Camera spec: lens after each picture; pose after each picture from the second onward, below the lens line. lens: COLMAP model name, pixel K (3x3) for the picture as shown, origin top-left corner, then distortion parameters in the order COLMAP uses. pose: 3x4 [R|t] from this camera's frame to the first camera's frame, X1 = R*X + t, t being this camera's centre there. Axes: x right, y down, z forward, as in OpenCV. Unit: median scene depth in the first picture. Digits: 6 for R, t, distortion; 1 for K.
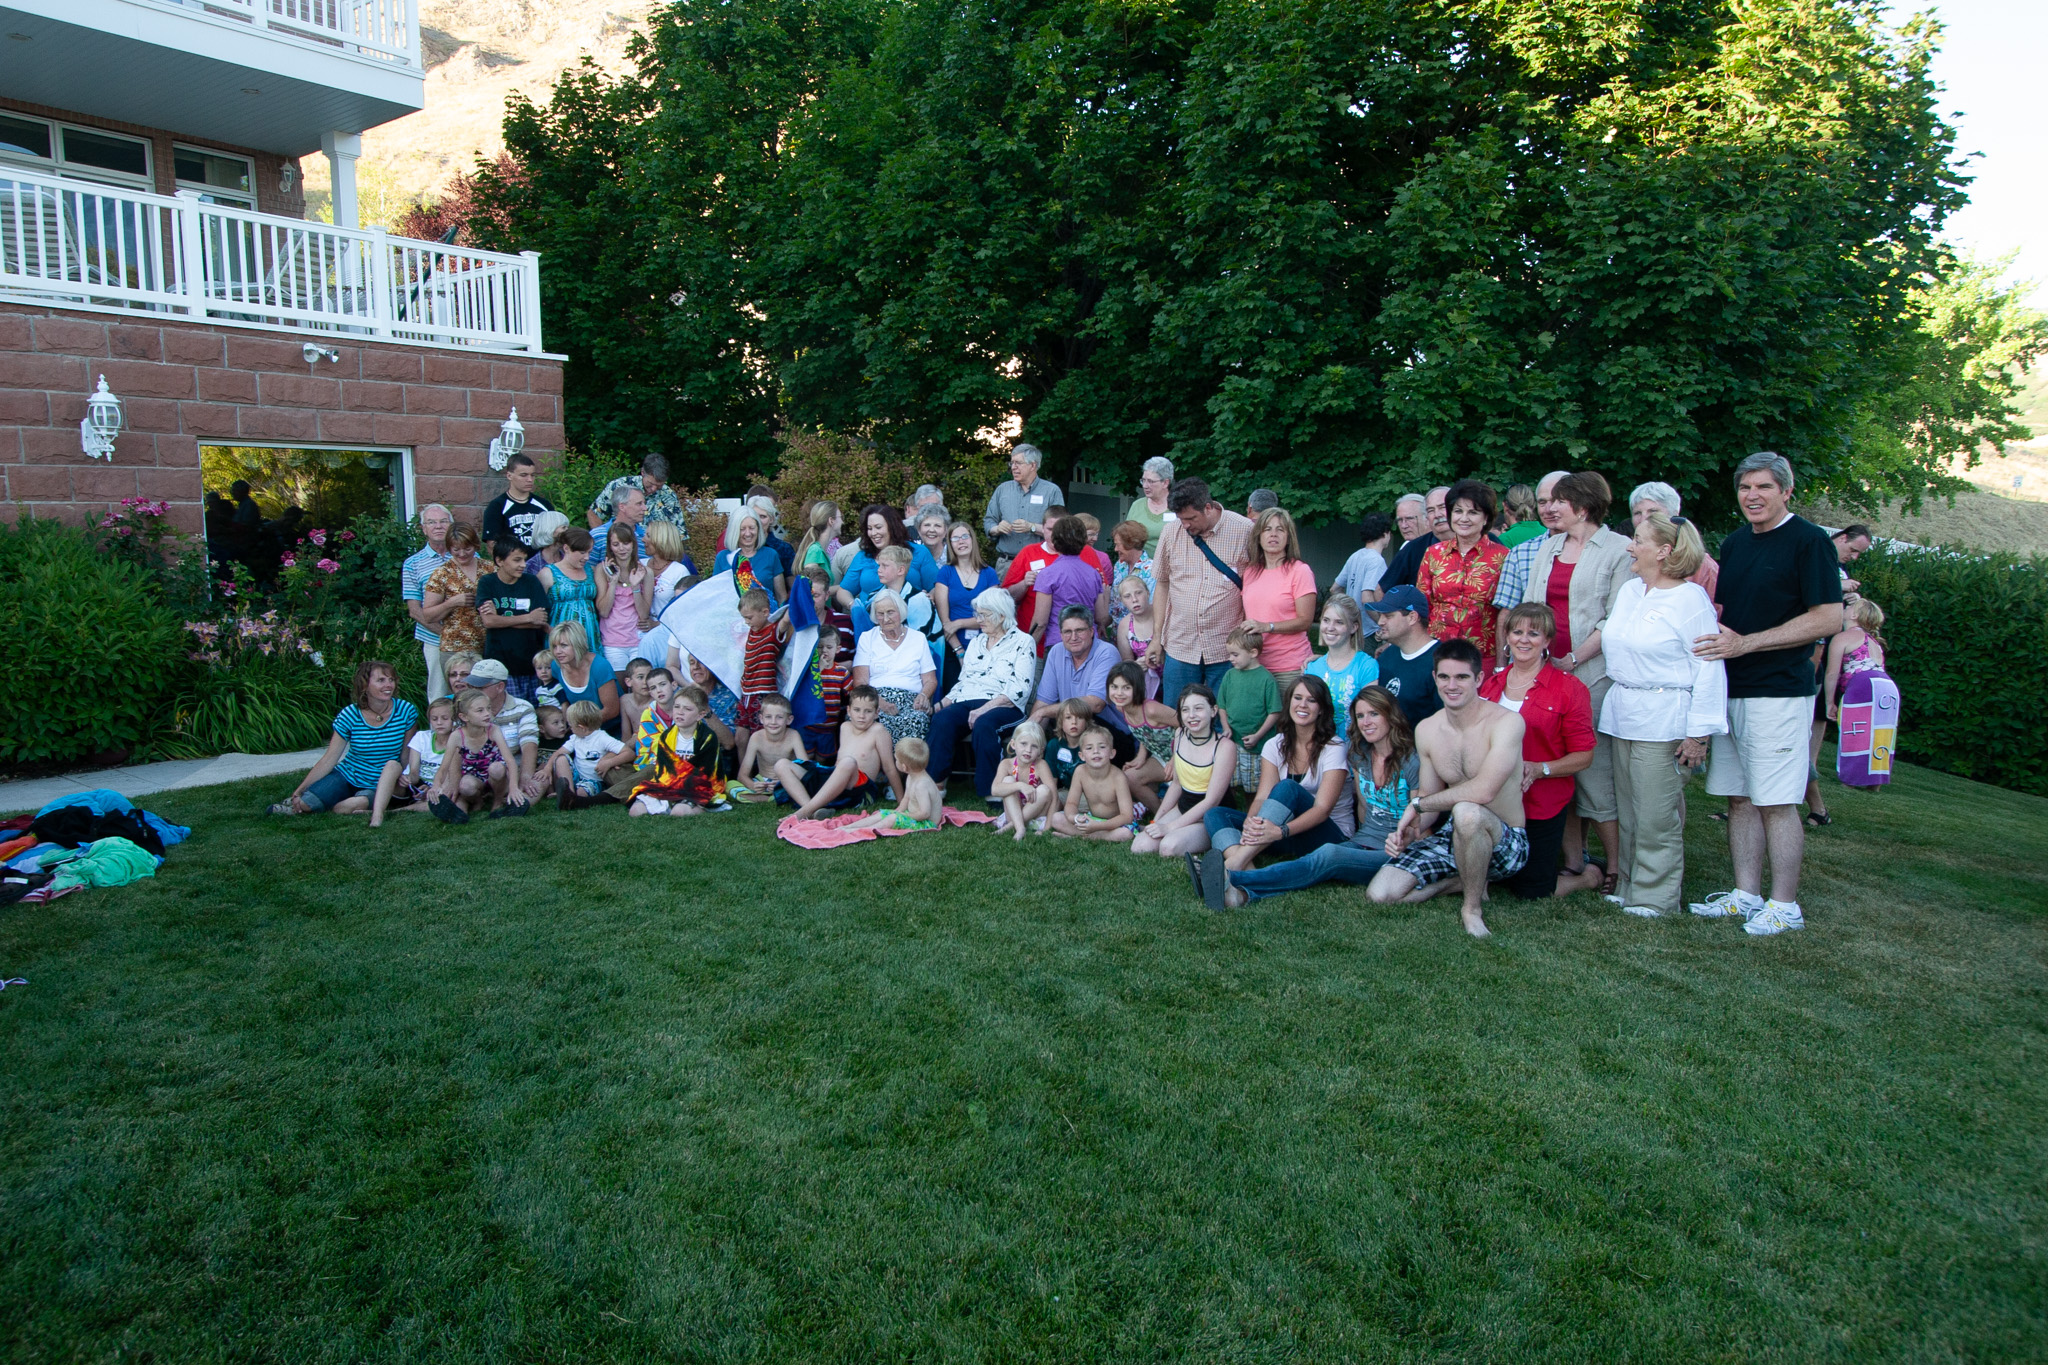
lens RADIAL K [[1386.4, 0, 1004.6], [0, 1386.4, 686.6], [0, 0, 1]] dist [-0.004293, 0.007689]
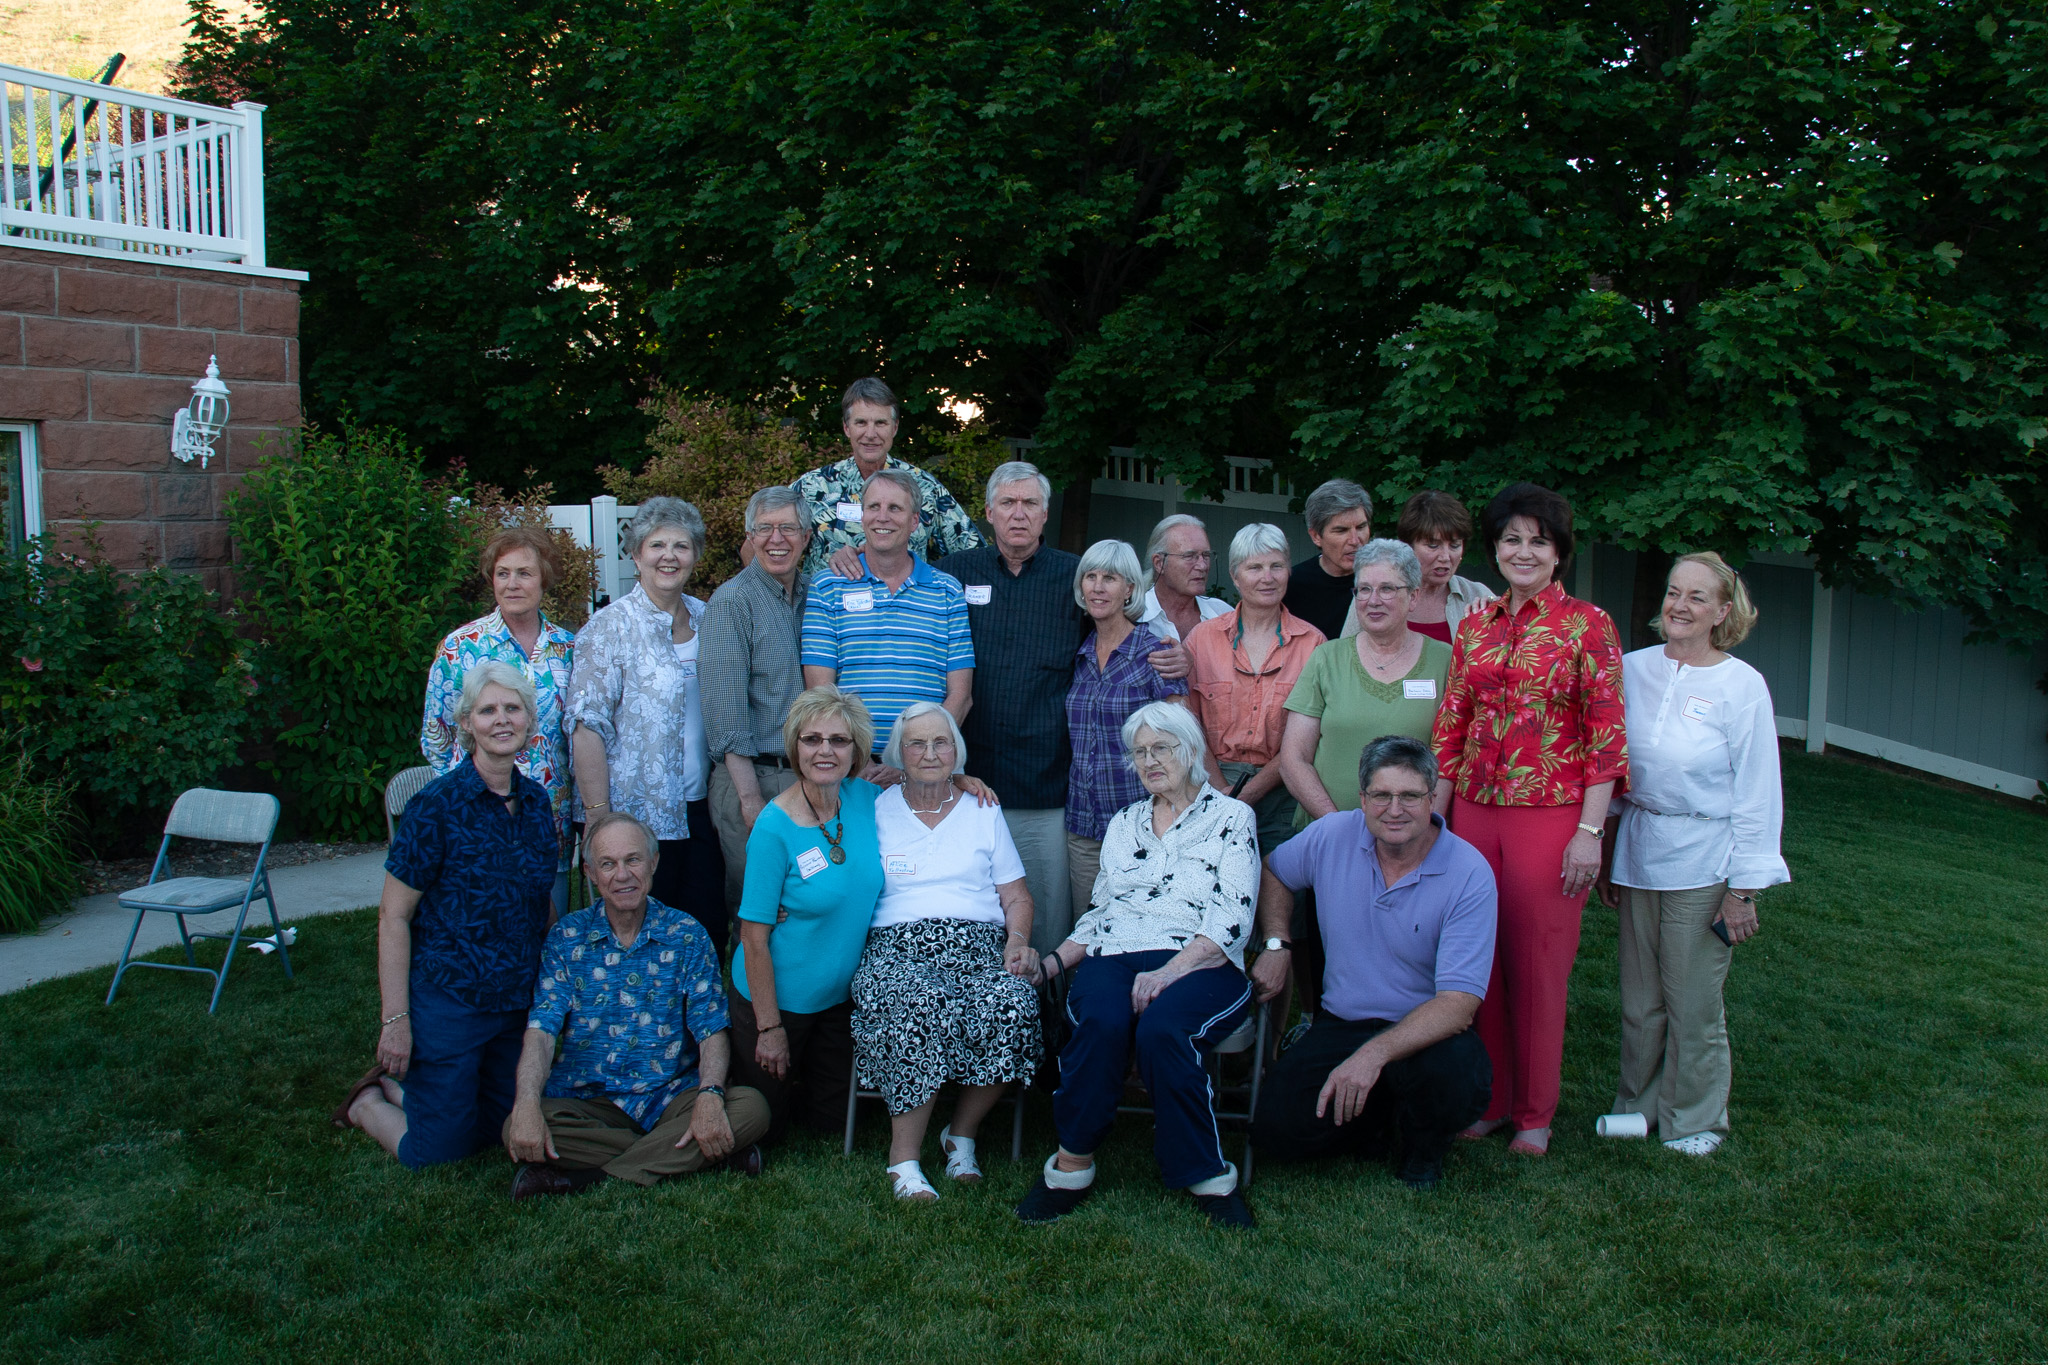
lens RADIAL K [[1755.8, 0, 1017.1], [0, 1755.8, 691.6], [0, 0, 1]] dist [-0.167452, 0.159381]
pose [[0.997703, -0.005917, 0.067487, -0.070949], [0.007549, 0.999685, -0.023951, -0.044176], [-0.067324, 0.024405, 0.997433, 0.297762]]
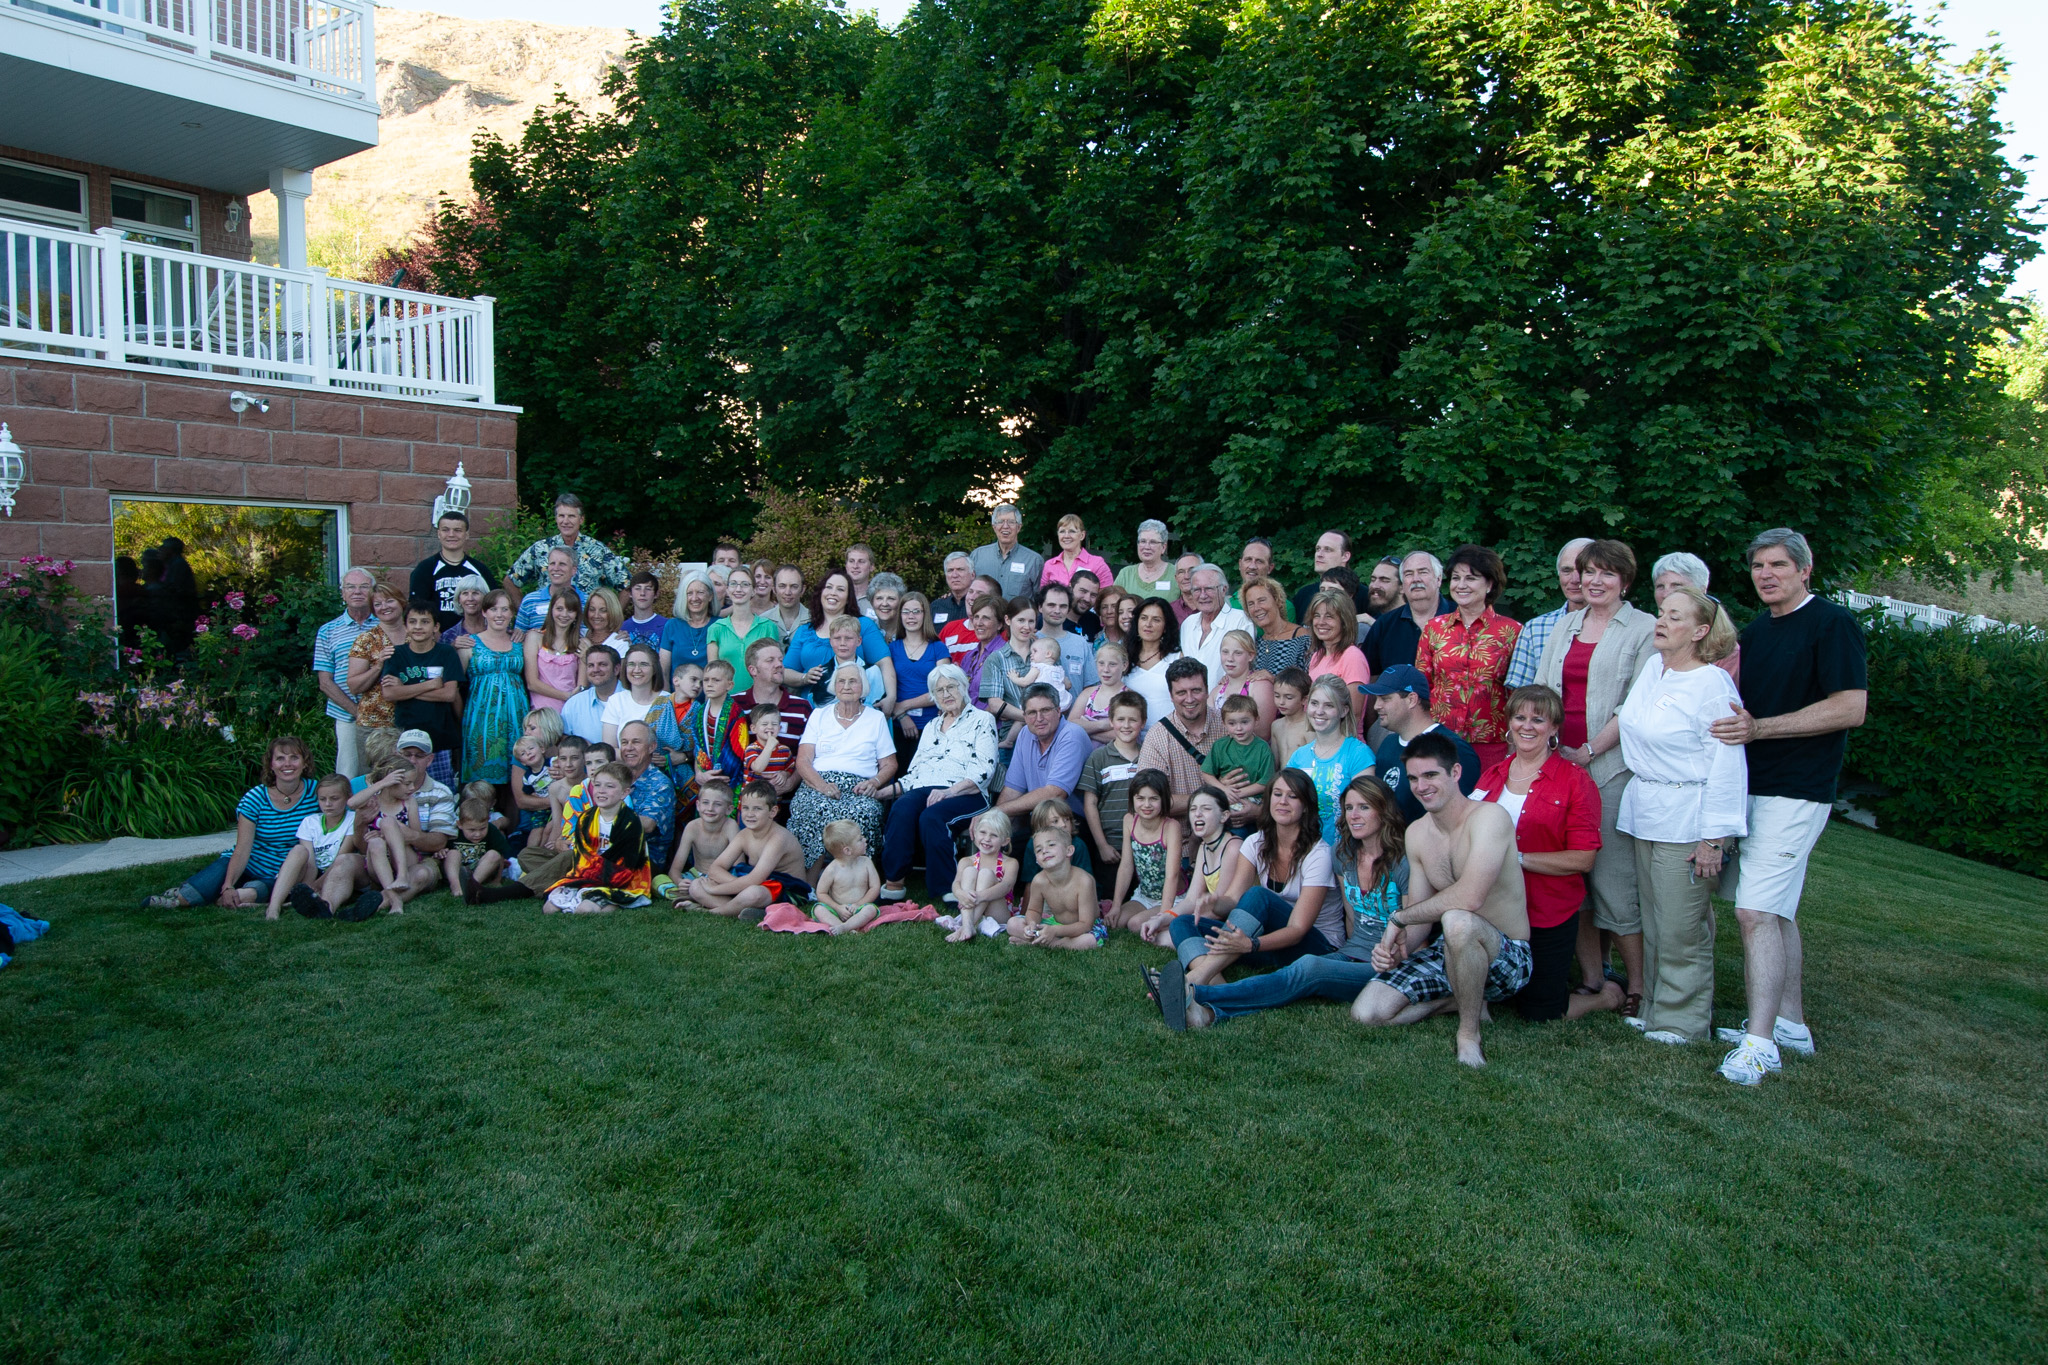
lens RADIAL K [[1499.3, 0, 1009.5], [0, 1499.3, 687.5], [0, 0, 1]] dist [-0.002578, 0.013134]
pose [[0.999914, 0.008869, -0.009689, 0.025872], [-0.009373, 0.998541, -0.053182, -0.002522], [0.009203, 0.053268, 0.998538, 0.017007]]
